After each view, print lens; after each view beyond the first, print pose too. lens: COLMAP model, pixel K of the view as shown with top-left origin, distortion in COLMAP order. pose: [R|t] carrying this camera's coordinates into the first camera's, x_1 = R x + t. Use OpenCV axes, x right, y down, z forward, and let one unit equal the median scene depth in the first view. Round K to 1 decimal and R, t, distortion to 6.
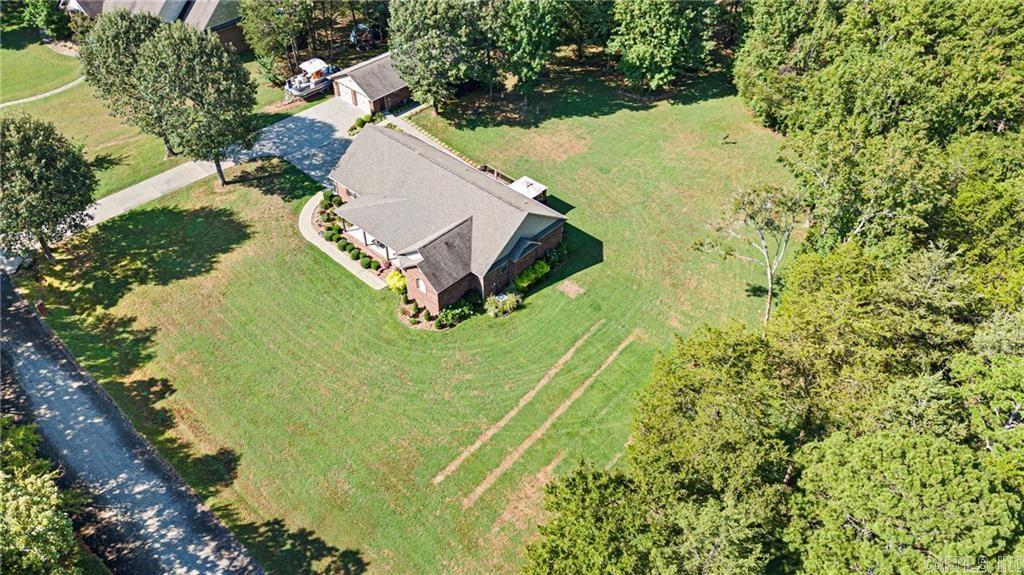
lens RADIAL K [[757.1, 0, 512.0], [0, 757.1, 287.5], [0, 0, 1]] dist [0.079382, -0.094125]
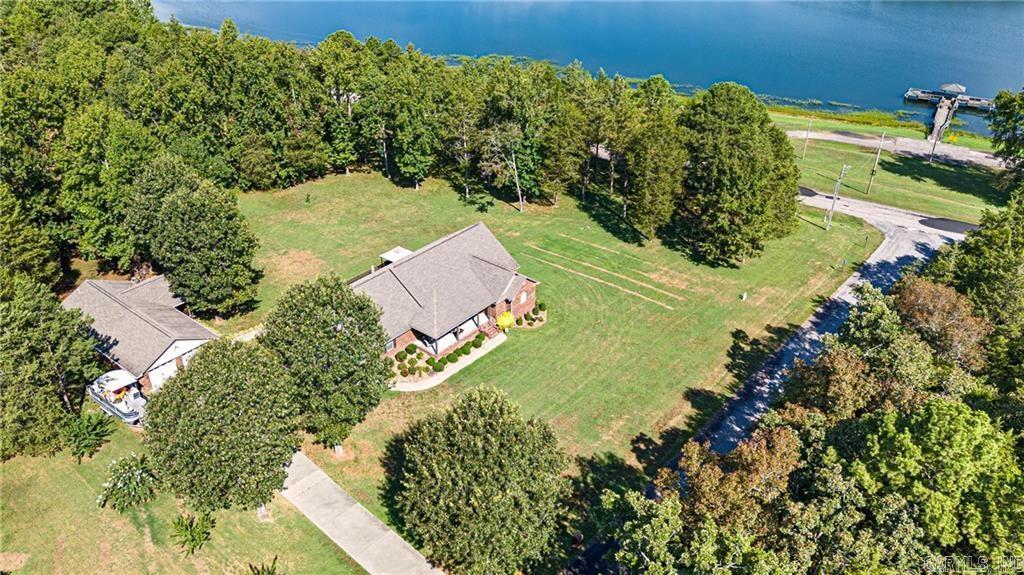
lens RADIAL K [[757.1, 0, 512.0], [0, 757.1, 287.5], [0, 0, 1]] dist [0.079382, -0.094125]
pose [[-0.058699, -0.519441, 0.852488, -0.989599], [0.668151, 0.614039, 0.420154, -0.462023], [-0.741706, 0.594254, 0.311022, 0.520409]]
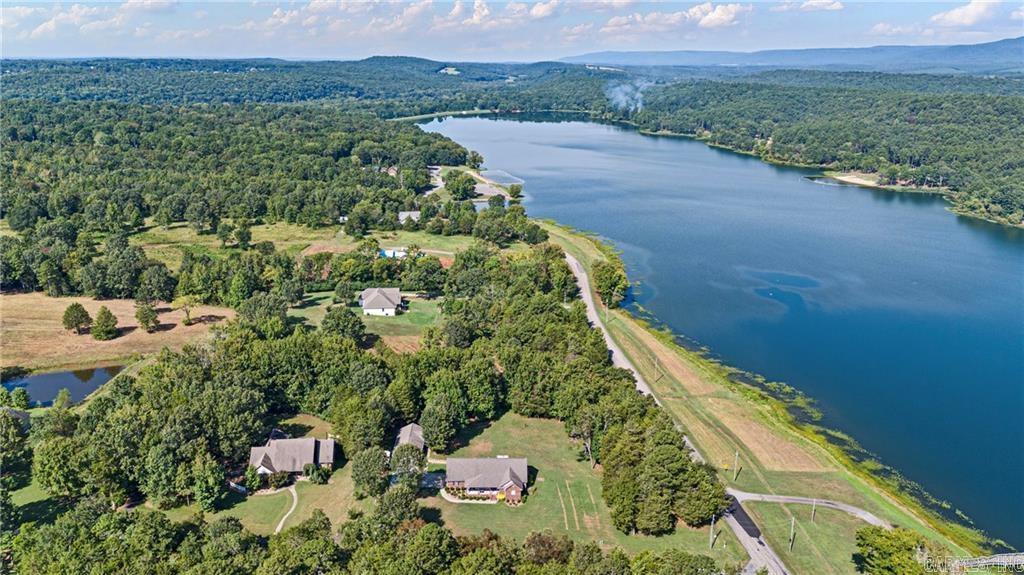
lens RADIAL K [[757.1, 0, 512.0], [0, 757.1, 287.5], [0, 0, 1]] dist [0.079382, -0.094125]
pose [[0.725430, -0.198285, 0.659117, -1.672600], [0.457445, 0.854409, -0.246432, 0.038601], [-0.514292, 0.480279, 0.710518, -1.328164]]
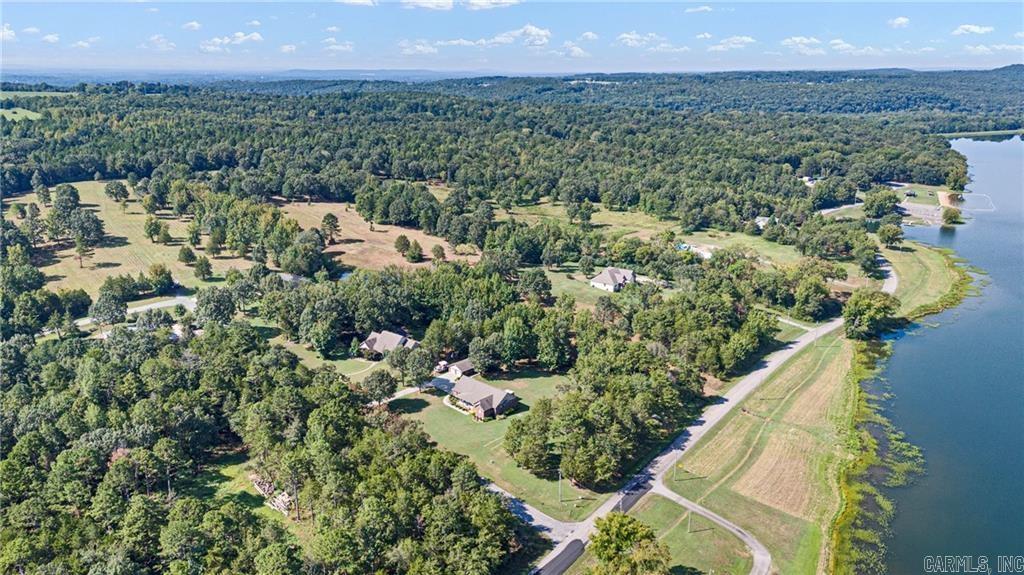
lens RADIAL K [[757.1, 0, 512.0], [0, 757.1, 287.5], [0, 0, 1]] dist [0.079382, -0.094125]
pose [[0.999928, -0.003040, -0.011642, 0.076849], [-0.002344, 0.899819, -0.436256, 0.929151], [0.011802, 0.436252, 0.899747, -2.281627]]
